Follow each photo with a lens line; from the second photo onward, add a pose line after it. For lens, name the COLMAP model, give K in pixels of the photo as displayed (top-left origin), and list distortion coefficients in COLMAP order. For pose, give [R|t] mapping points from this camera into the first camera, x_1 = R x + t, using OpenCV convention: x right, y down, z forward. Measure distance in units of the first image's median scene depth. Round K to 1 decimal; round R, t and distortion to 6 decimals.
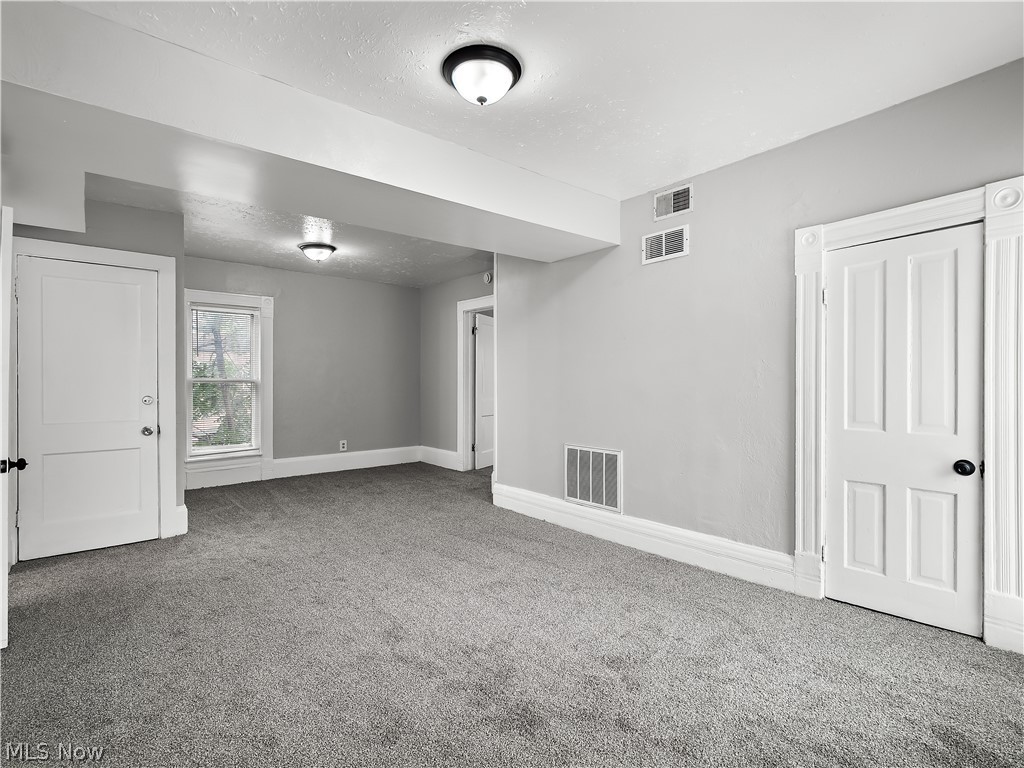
lens RADIAL K [[507.9, 0, 504.7], [0, 507.9, 382.7], [0, 0, 1]] dist [0.011279, -0.005819]
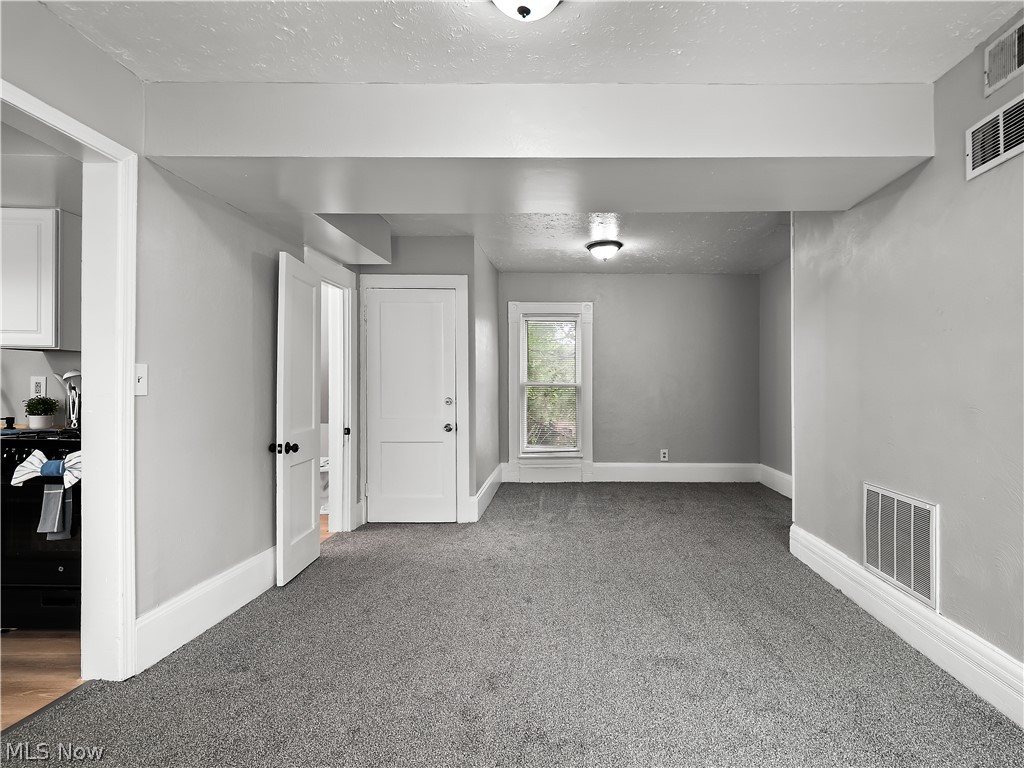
lens RADIAL K [[533.8, 0, 512.9], [0, 533.8, 384.7], [0, 0, 1]] dist [0.003590, -0.004741]
pose [[0.771544, 0.001768, -0.636173, 0.152558], [-0.004645, 0.999985, -0.002854, -0.000220], [0.636159, 0.005157, 0.771541, 0.131277]]
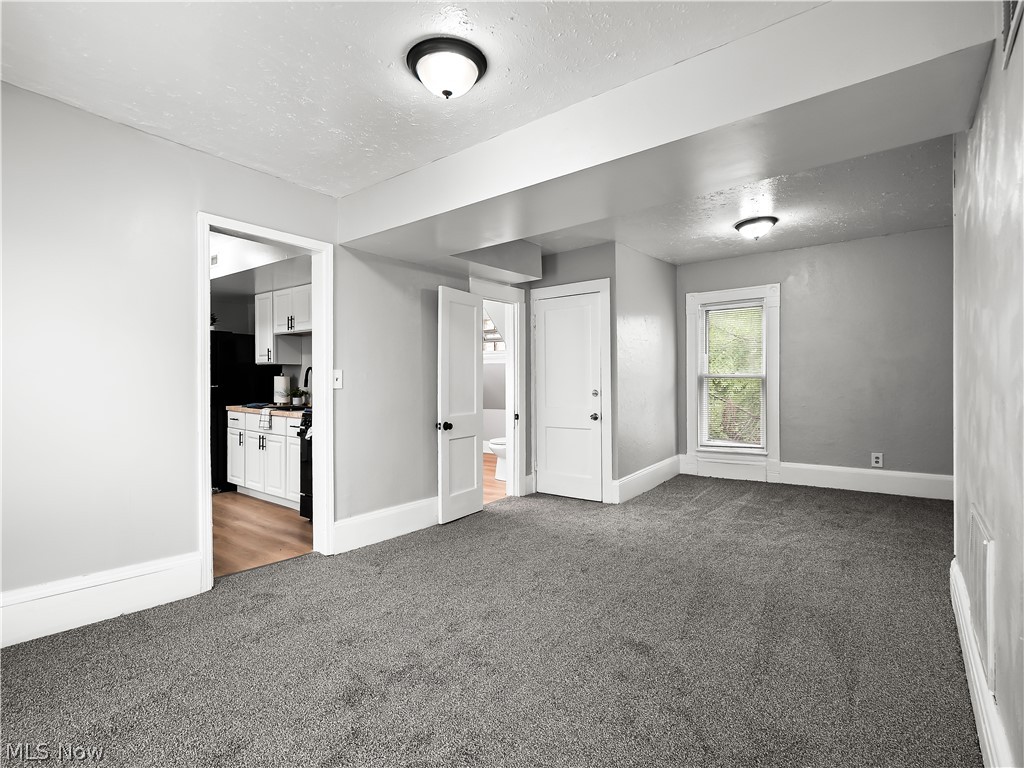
lens RADIAL K [[507.9, 0, 508.3], [0, 507.9, 383.8], [0, 0, 1]] dist [0.011279, -0.005819]
pose [[0.210160, 0.003064, -0.977662, 0.535645], [0.010291, 0.999933, 0.005346, 0.001661], [0.977613, -0.011184, 0.210115, 0.534502]]
